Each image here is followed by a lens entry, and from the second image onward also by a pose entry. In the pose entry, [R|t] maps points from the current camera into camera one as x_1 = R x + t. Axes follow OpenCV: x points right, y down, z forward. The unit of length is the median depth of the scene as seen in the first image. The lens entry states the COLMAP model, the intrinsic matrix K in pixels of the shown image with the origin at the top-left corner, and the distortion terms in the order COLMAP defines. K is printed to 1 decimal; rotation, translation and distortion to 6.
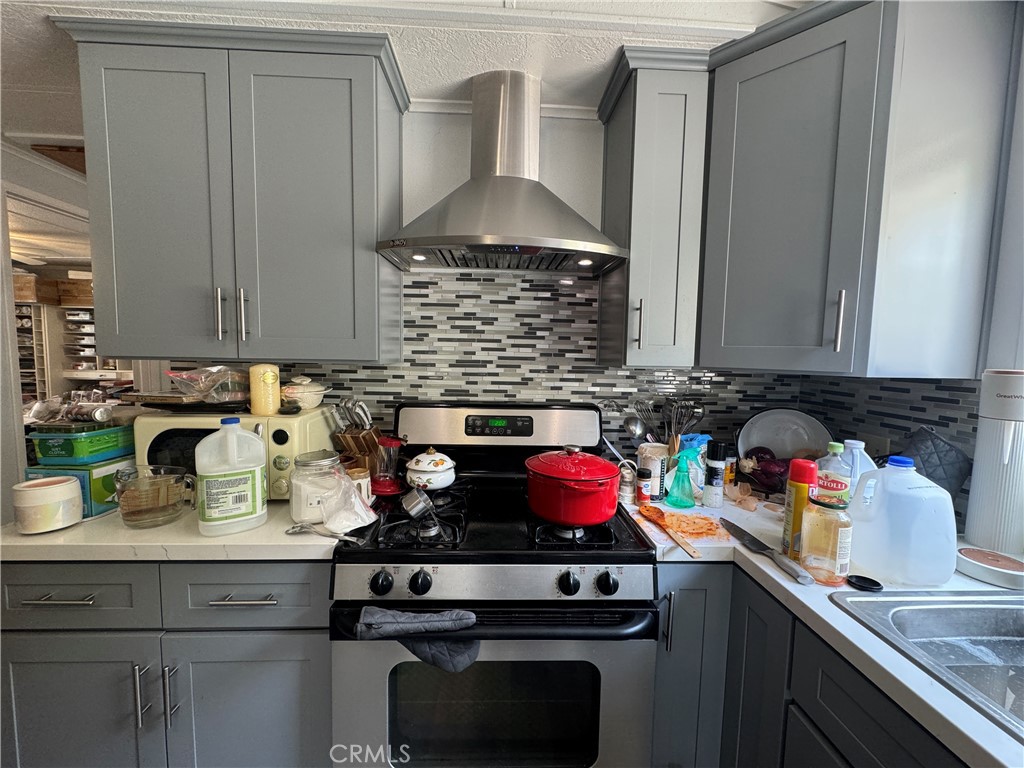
lens RADIAL K [[406.3, 0, 512.0], [0, 406.3, 384.0], [0, 0, 1]] dist [-0.001353, 0.000365]
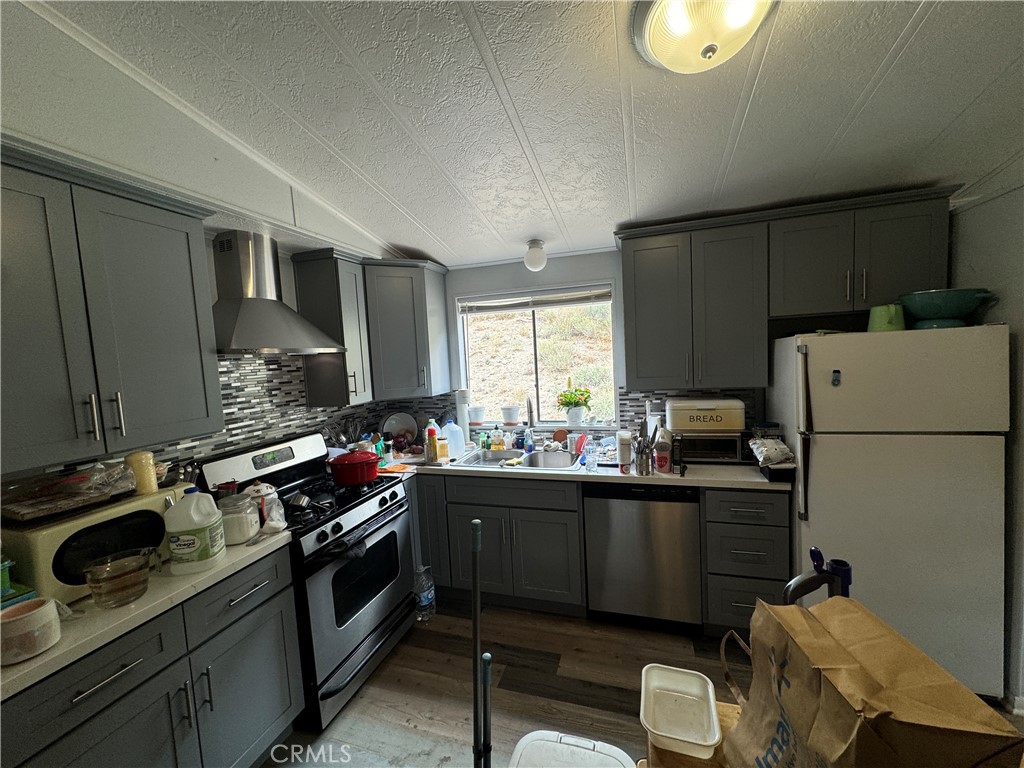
lens RADIAL K [[406.3, 0, 512.0], [0, 406.3, 384.0], [0, 0, 1]] dist [-0.001353, 0.000365]
pose [[0.349513, -0.109074, 0.930561, -1.277894], [0.132013, 0.989025, 0.066344, -0.175457], [-0.927584, 0.099658, 0.360077, -0.446742]]
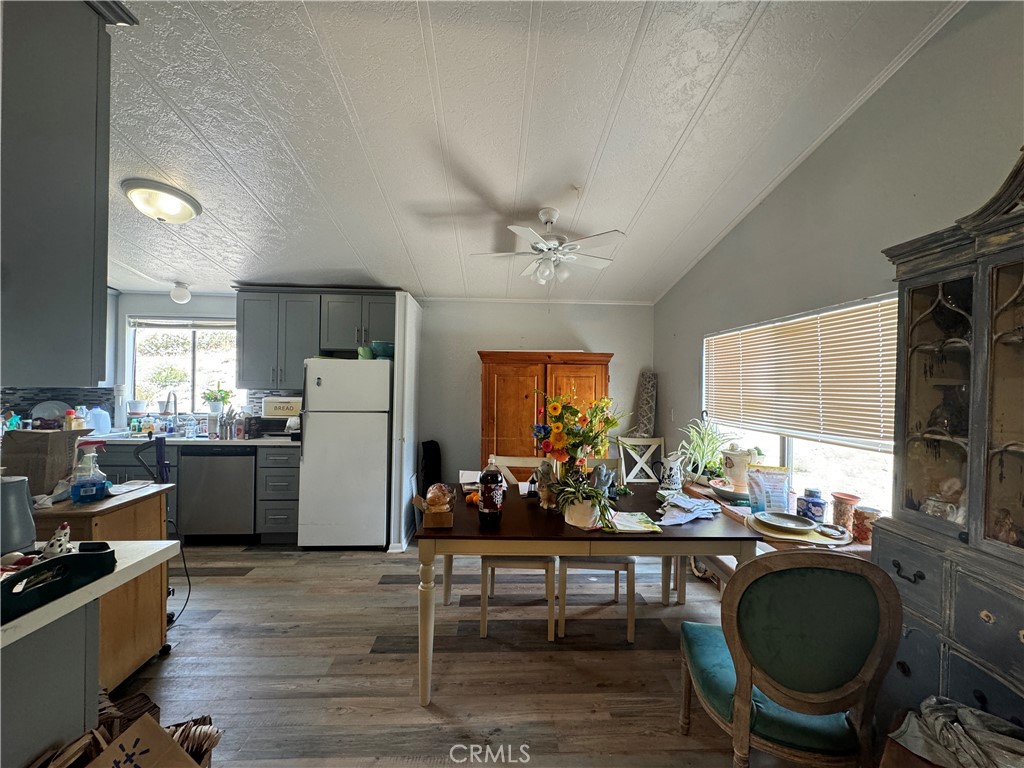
lens RADIAL K [[406.3, 0, 512.0], [0, 406.3, 384.0], [0, 0, 1]] dist [-0.001353, 0.000365]
pose [[-0.002606, -0.017902, 0.999836, -2.242175], [0.061144, 0.997966, 0.018028, 0.096515], [-0.998126, 0.061181, -0.001506, -2.278750]]
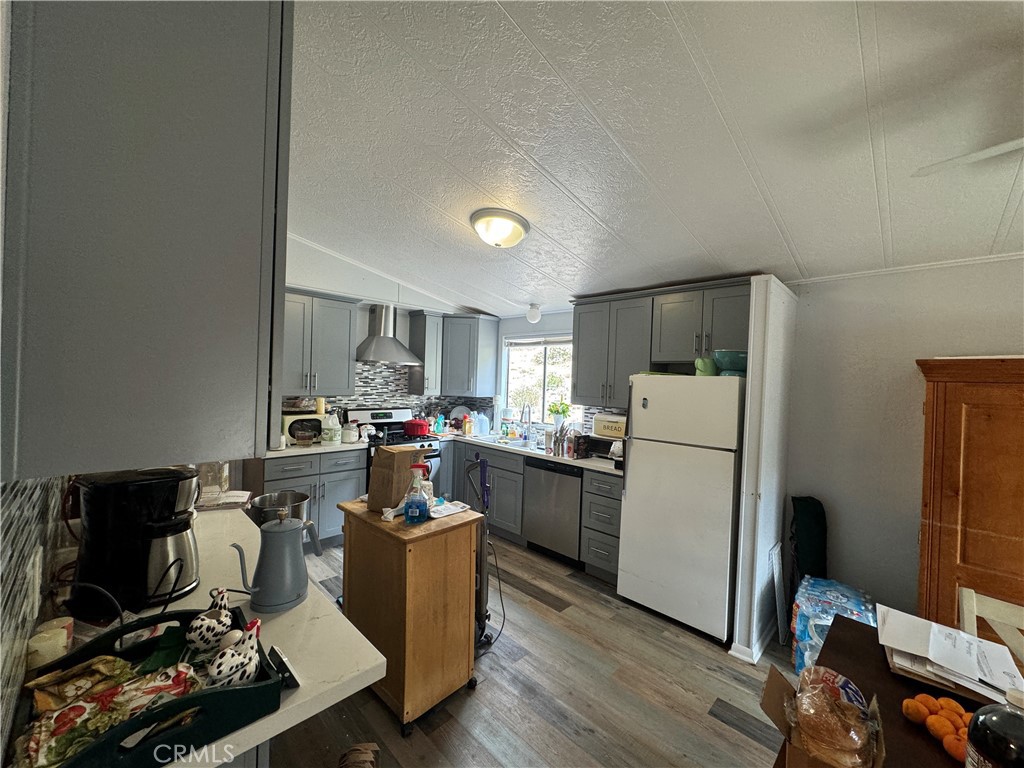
lens RADIAL K [[406.3, 0, 512.0], [0, 406.3, 384.0], [0, 0, 1]] dist [-0.001353, 0.000365]
pose [[0.734783, -0.003274, 0.678294, -1.574619], [0.032797, 0.998990, -0.030706, -0.007922], [-0.677509, 0.044809, 0.734148, -2.144746]]
